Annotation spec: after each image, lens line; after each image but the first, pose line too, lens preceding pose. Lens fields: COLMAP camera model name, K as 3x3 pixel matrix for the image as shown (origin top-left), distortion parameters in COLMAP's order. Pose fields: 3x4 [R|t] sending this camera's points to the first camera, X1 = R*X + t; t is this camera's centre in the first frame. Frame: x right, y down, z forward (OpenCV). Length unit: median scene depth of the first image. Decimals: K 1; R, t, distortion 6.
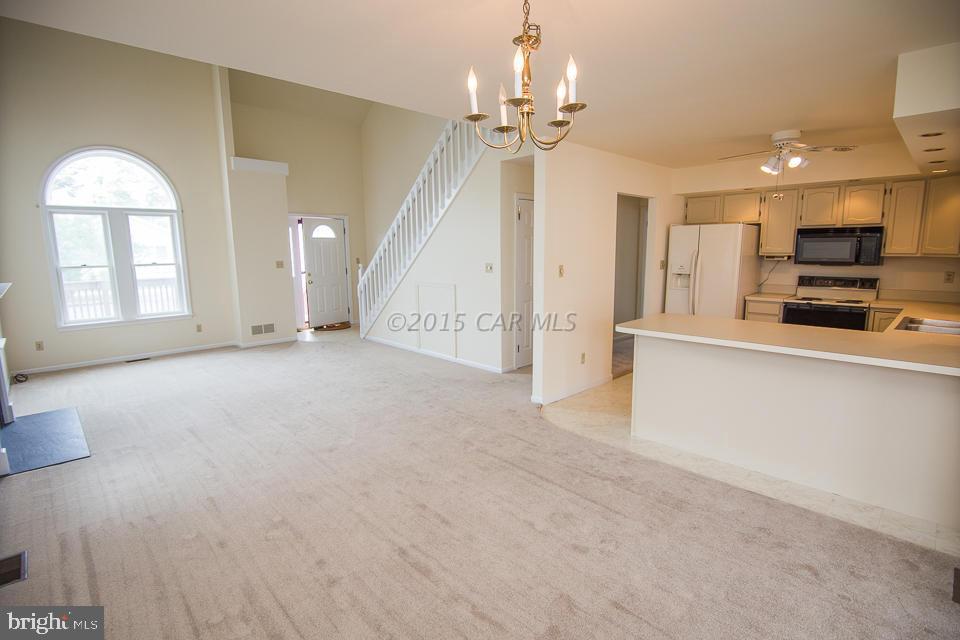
lens RADIAL K [[485.2, 0, 480.0], [0, 485.2, 320.0], [0, 0, 1]] dist [-0.019724, -0.000280]
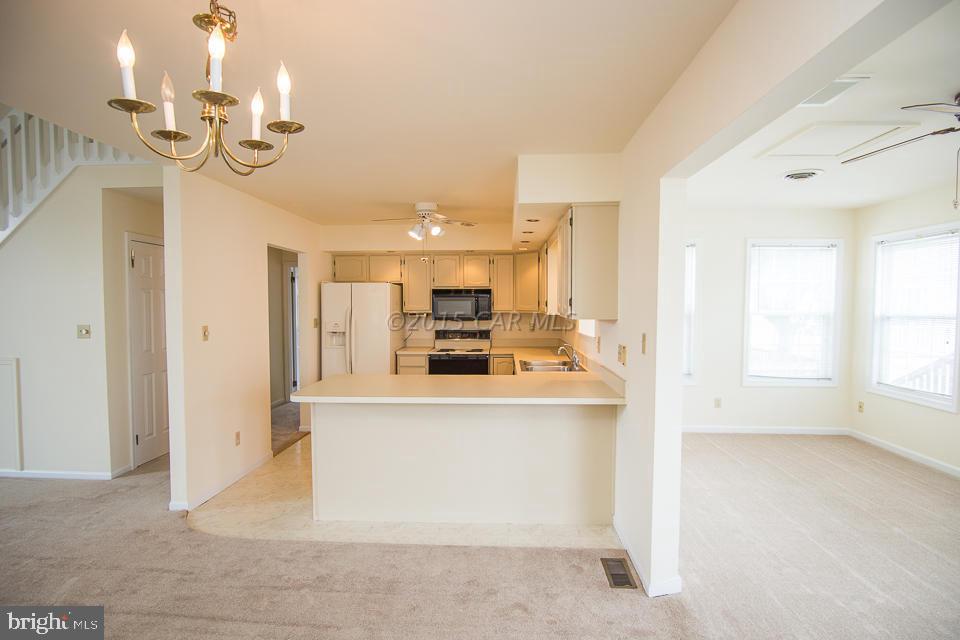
lens RADIAL K [[485.2, 0, 480.0], [0, 485.2, 320.0], [0, 0, 1]] dist [-0.019724, -0.000280]
pose [[0.722338, -0.013582, 0.691407, -0.054935], [0.094317, 0.992399, -0.079042, -0.017556], [-0.685079, 0.122307, 0.718128, 0.117053]]
